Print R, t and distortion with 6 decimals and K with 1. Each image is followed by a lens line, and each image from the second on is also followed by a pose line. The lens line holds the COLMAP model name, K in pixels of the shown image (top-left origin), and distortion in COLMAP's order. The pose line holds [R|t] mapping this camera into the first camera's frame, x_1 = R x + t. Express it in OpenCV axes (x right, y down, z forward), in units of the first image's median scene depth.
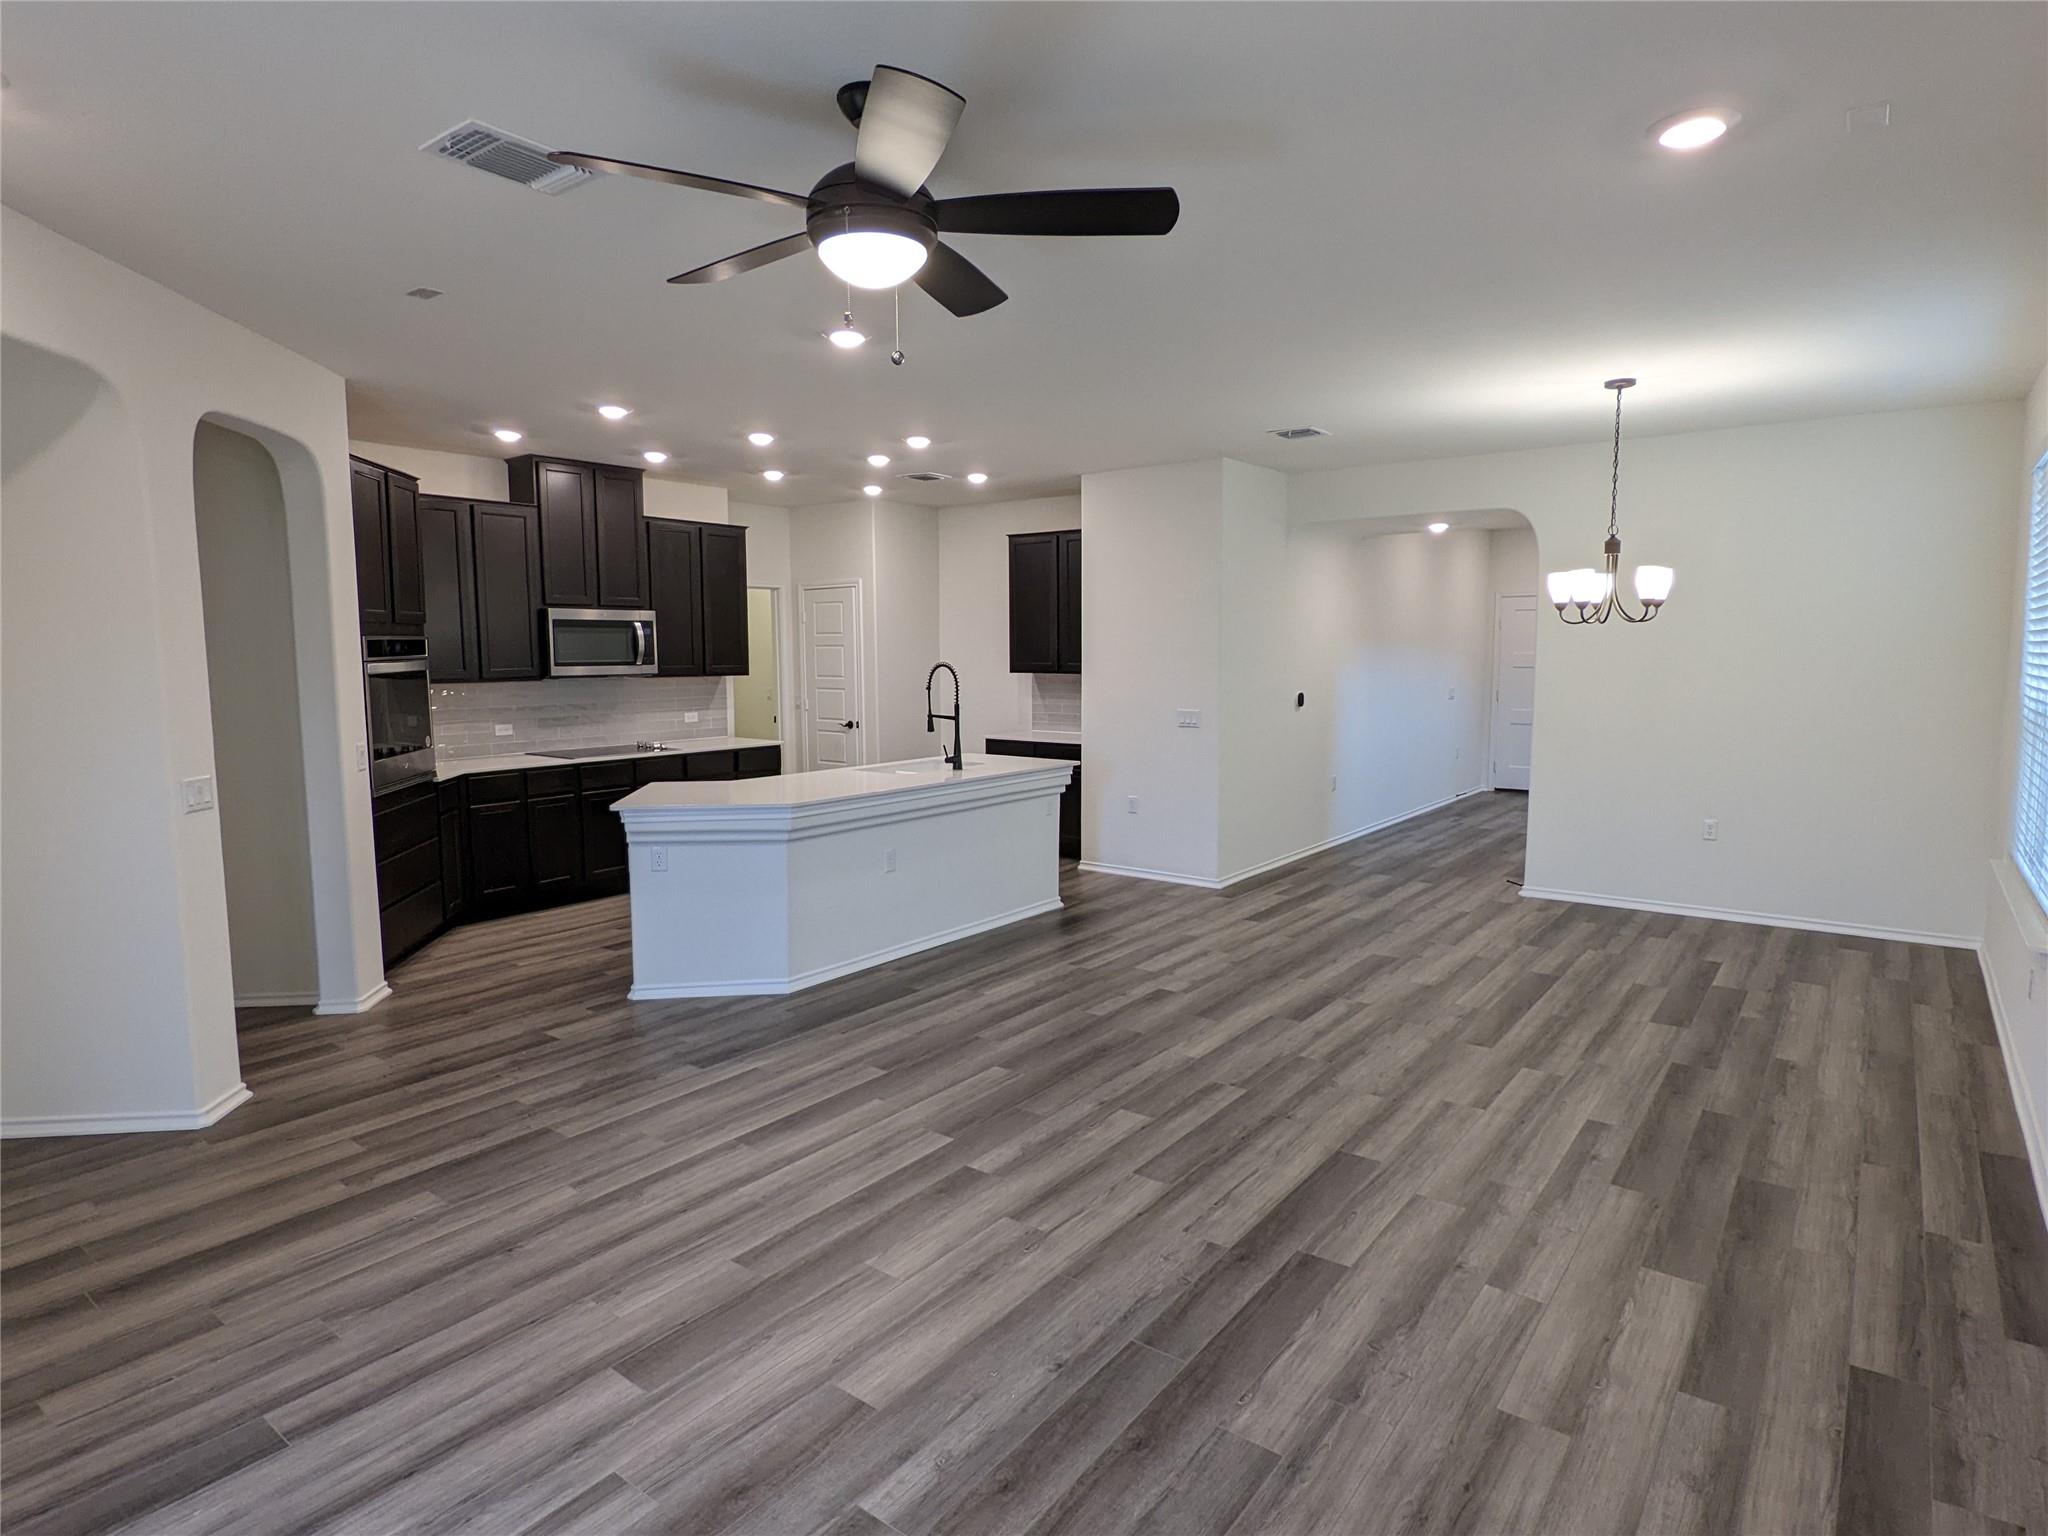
lens RADIAL K [[1126.8, 0, 1020.6], [0, 1126.8, 758.6], [0, 0, 1]] dist [0.011706, -0.011703]
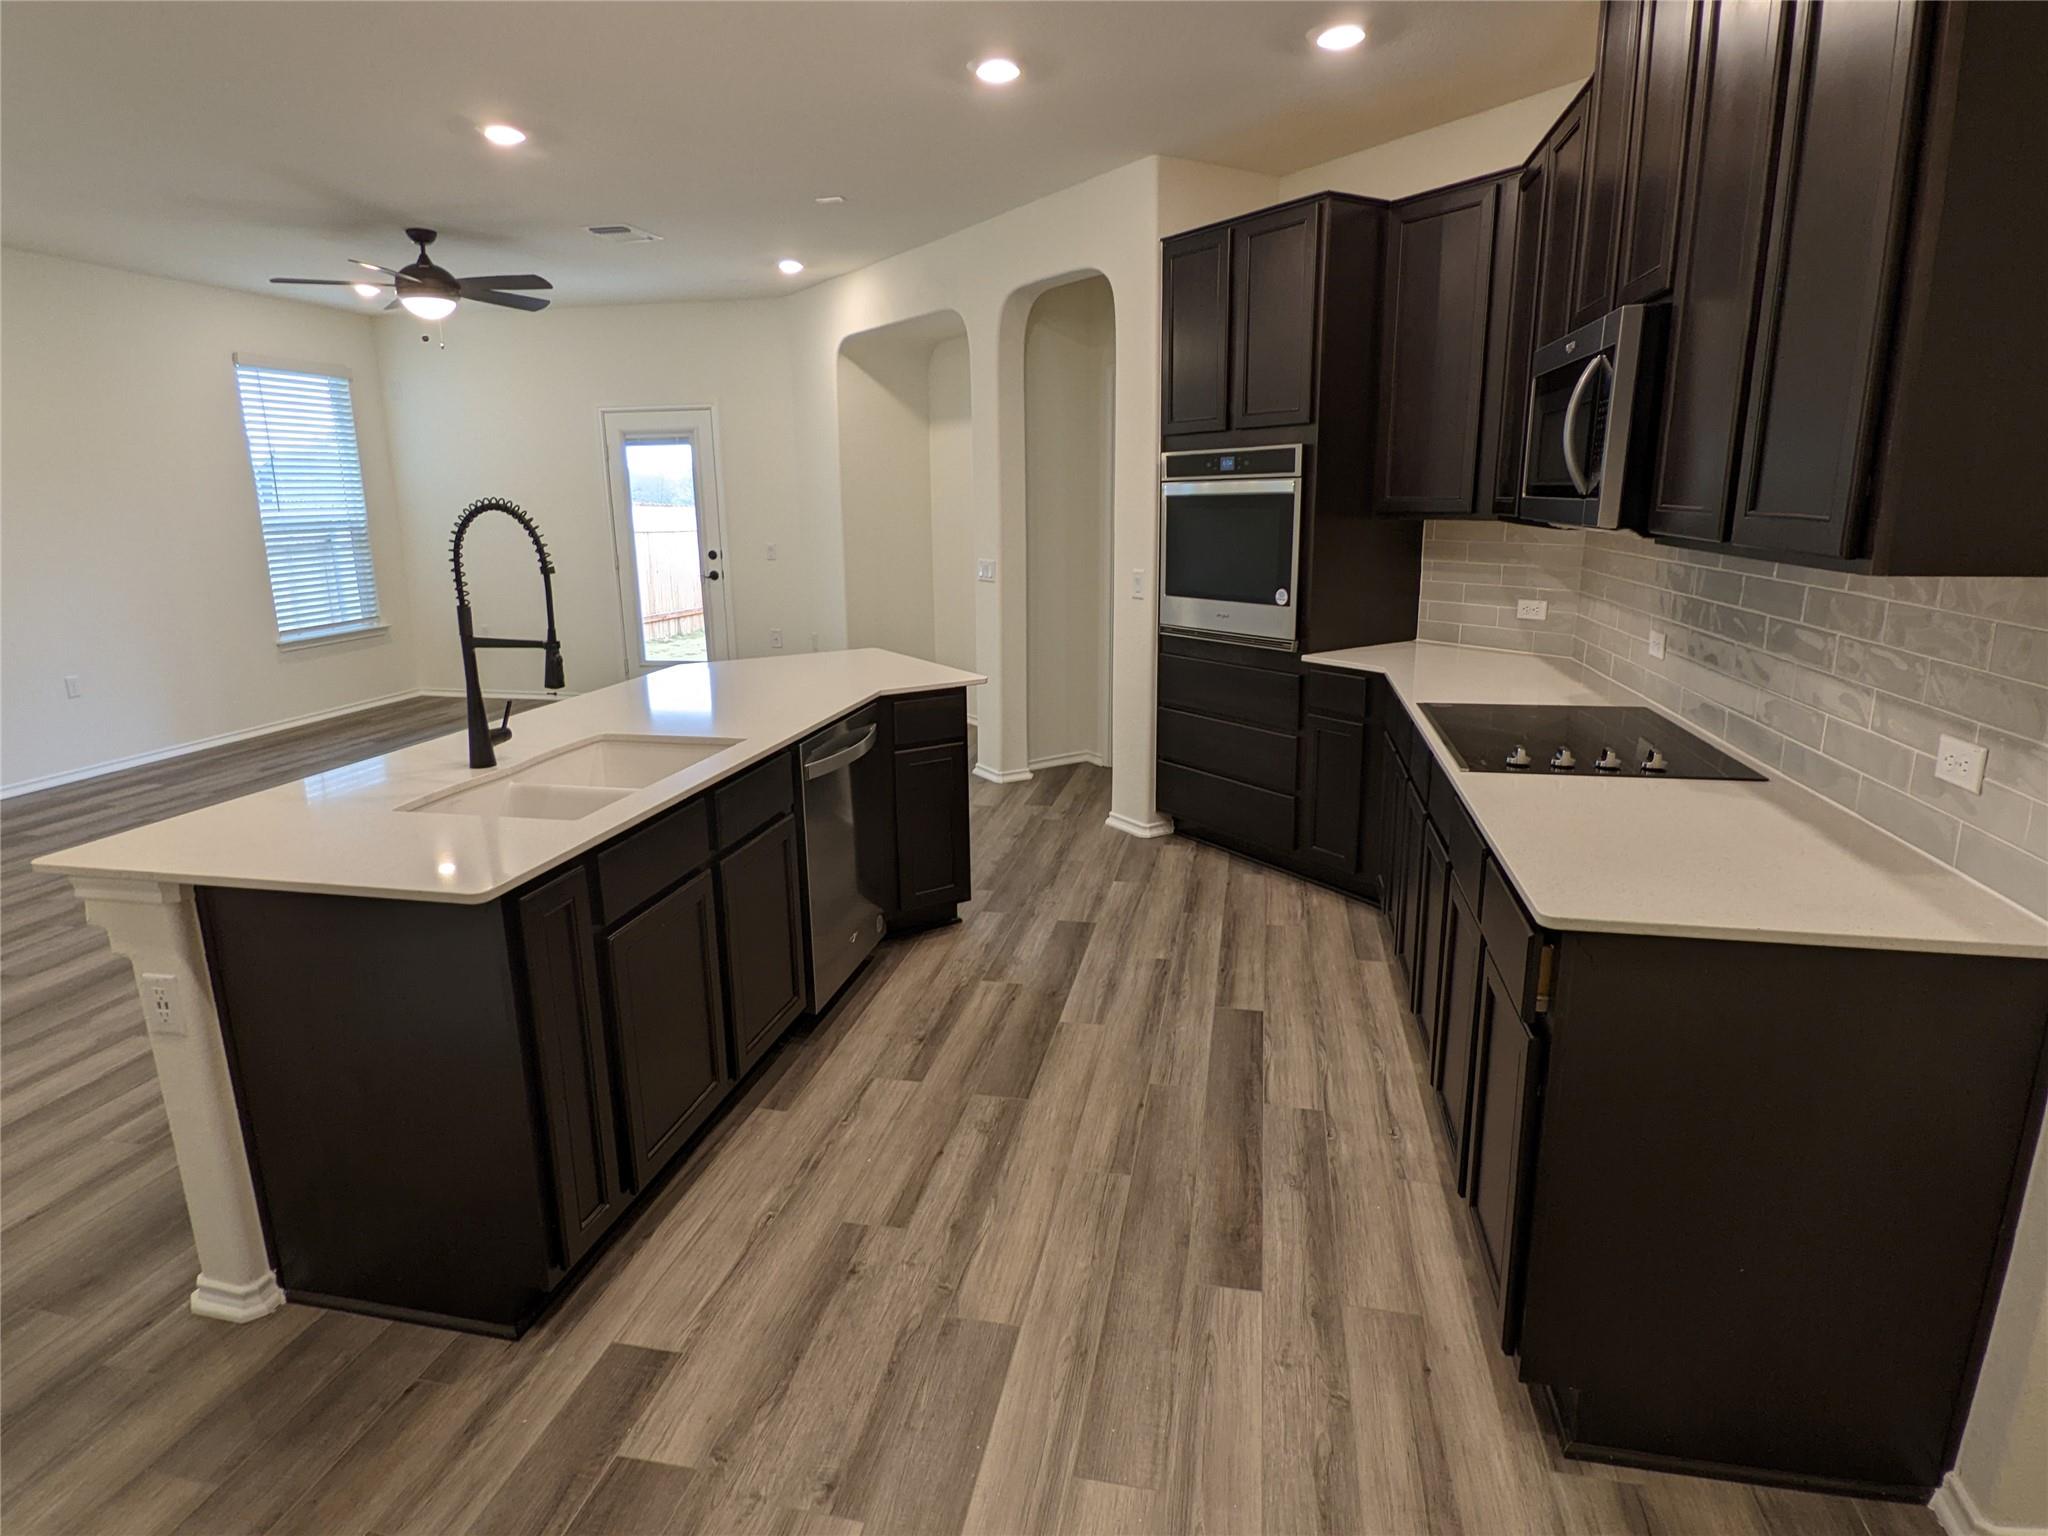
lens RADIAL K [[1126.8, 0, 1016.5], [0, 1126.8, 758.0], [0, 0, 1]] dist [0.011706, -0.011703]
pose [[-0.904745, 0.113325, -0.410602, -0.078681], [-0.025567, 0.947774, 0.317917, -0.161807], [0.425186, 0.298132, -0.854596, 1.798196]]
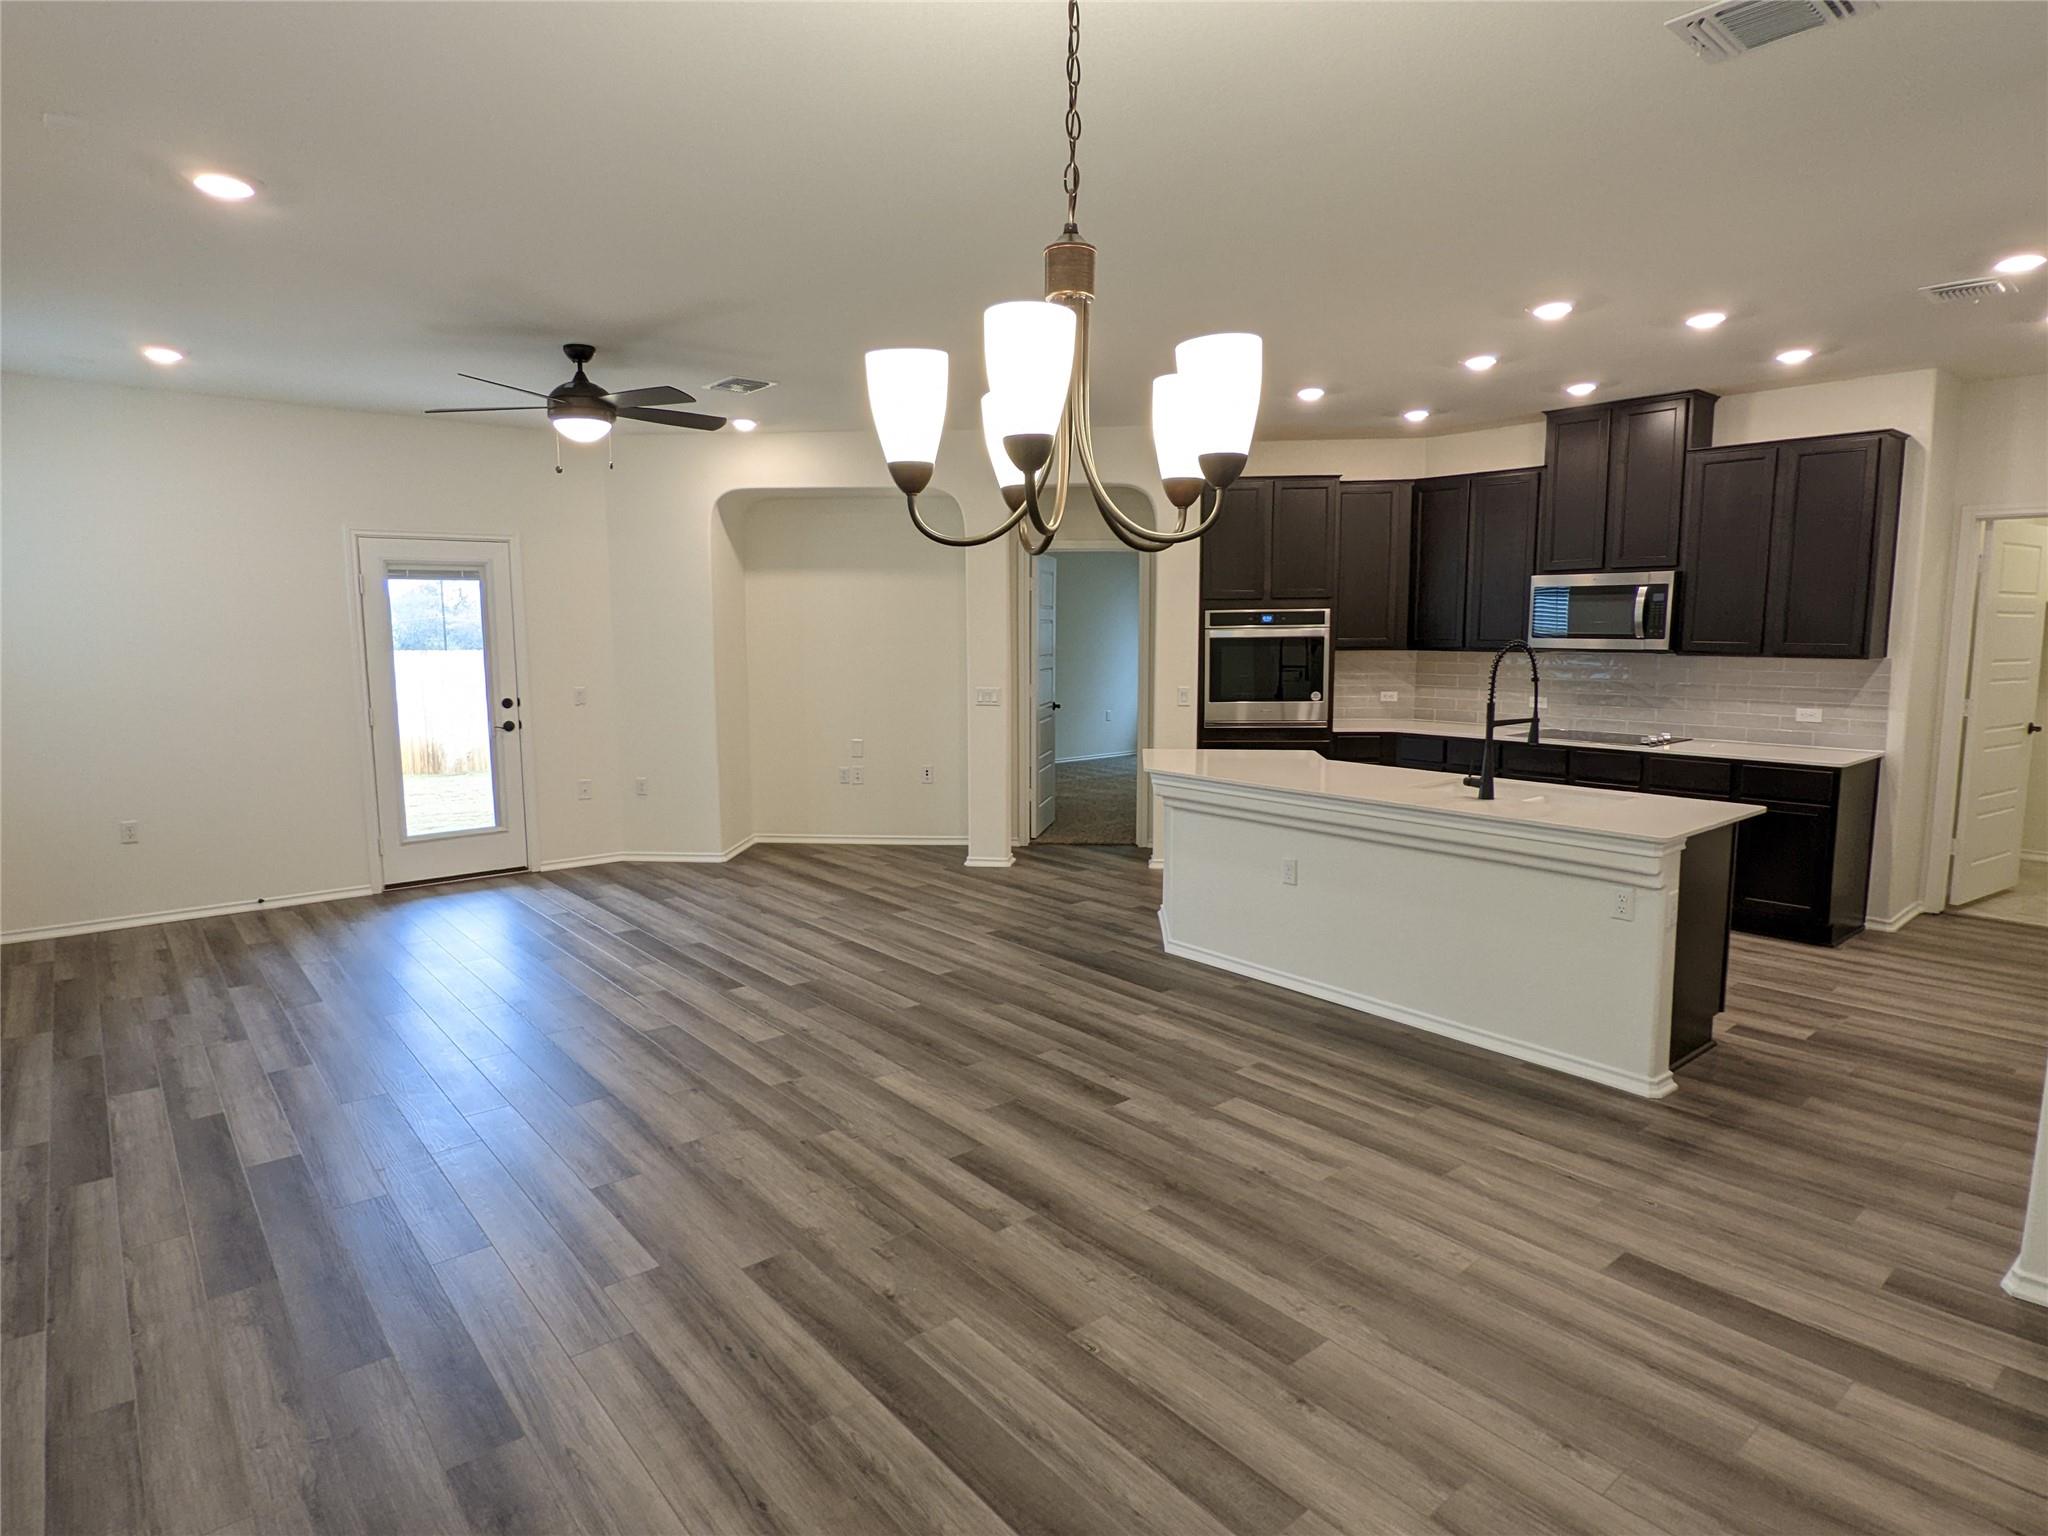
lens RADIAL K [[1126.8, 0, 1016.0], [0, 1126.8, 760.0], [0, 0, 1]] dist [0.011706, -0.011703]
pose [[-0.221211, 0.124193, -0.967286, 0.831471], [-0.091200, 0.984877, 0.147309, -0.110675], [0.970952, 0.120803, -0.206539, 1.083168]]
